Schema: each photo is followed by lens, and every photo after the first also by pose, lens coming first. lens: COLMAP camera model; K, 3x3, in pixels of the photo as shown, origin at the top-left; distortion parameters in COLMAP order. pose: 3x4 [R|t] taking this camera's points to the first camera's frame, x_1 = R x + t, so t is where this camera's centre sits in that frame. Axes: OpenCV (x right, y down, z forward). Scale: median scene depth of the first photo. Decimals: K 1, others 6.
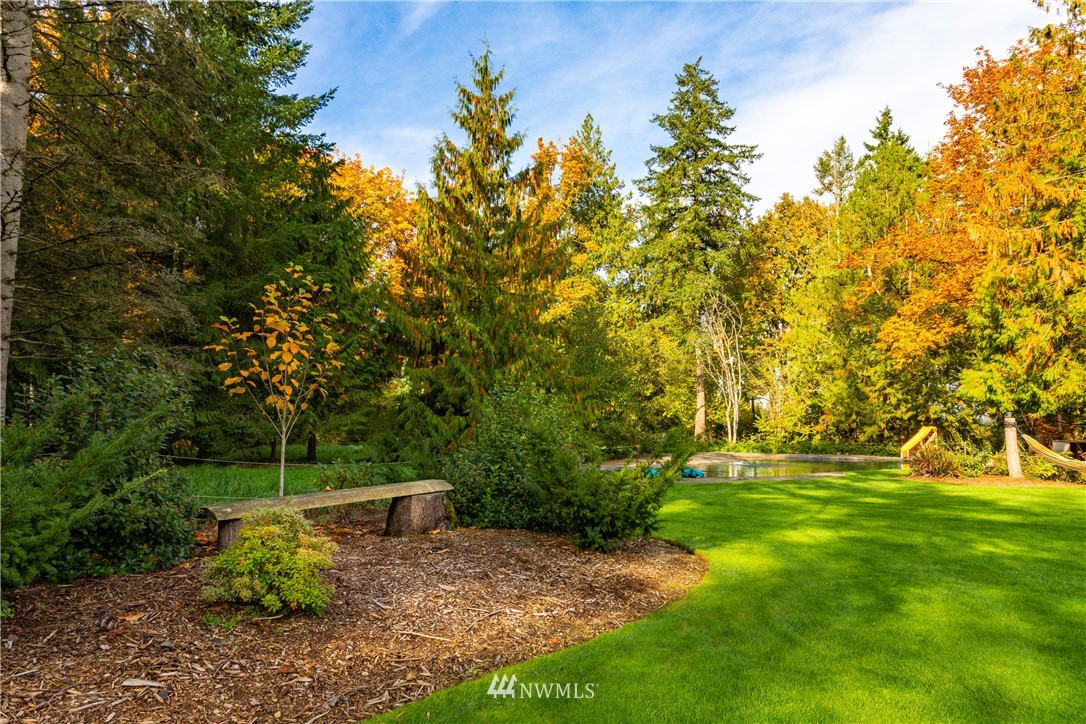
lens RADIAL K [[688.8, 0, 542.3], [0, 688.8, 363.6], [0, 0, 1]] dist [0.000904, -0.001825]
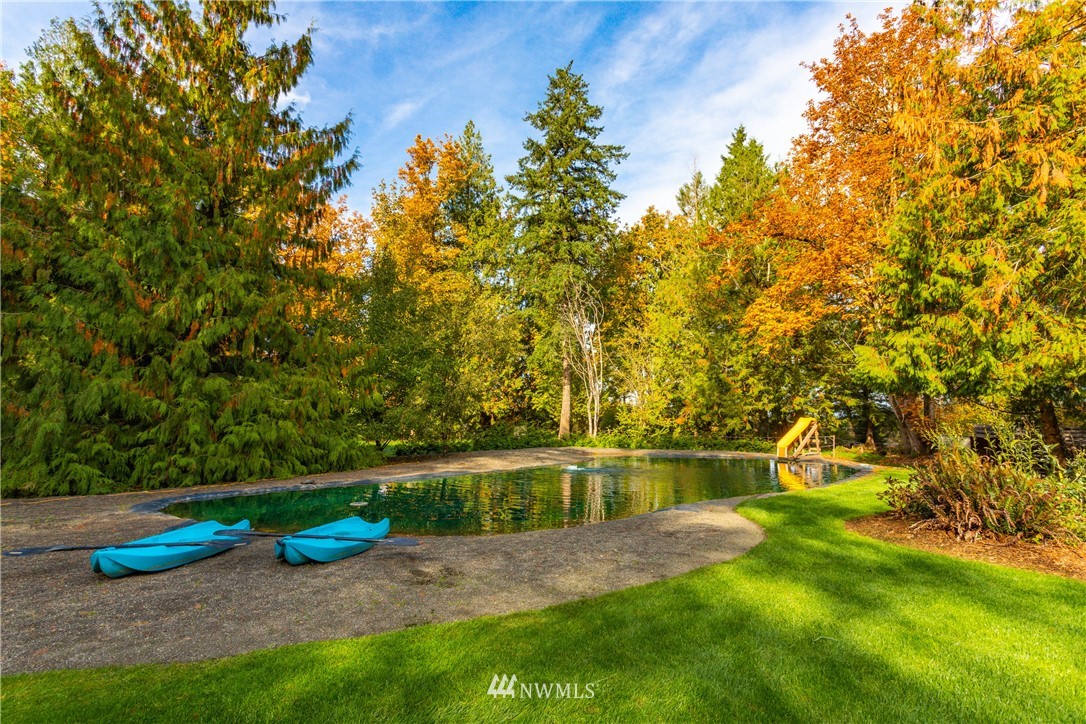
lens RADIAL K [[528.0, 0, 546.3], [0, 528.0, 361.2], [0, 0, 1]] dist [0.003884, 0.001666]
pose [[0.990413, 0.015813, 0.137227, 0.101798], [-0.012555, 0.999619, -0.024575, 0.027502], [-0.137563, 0.022616, 0.990235, 0.261727]]
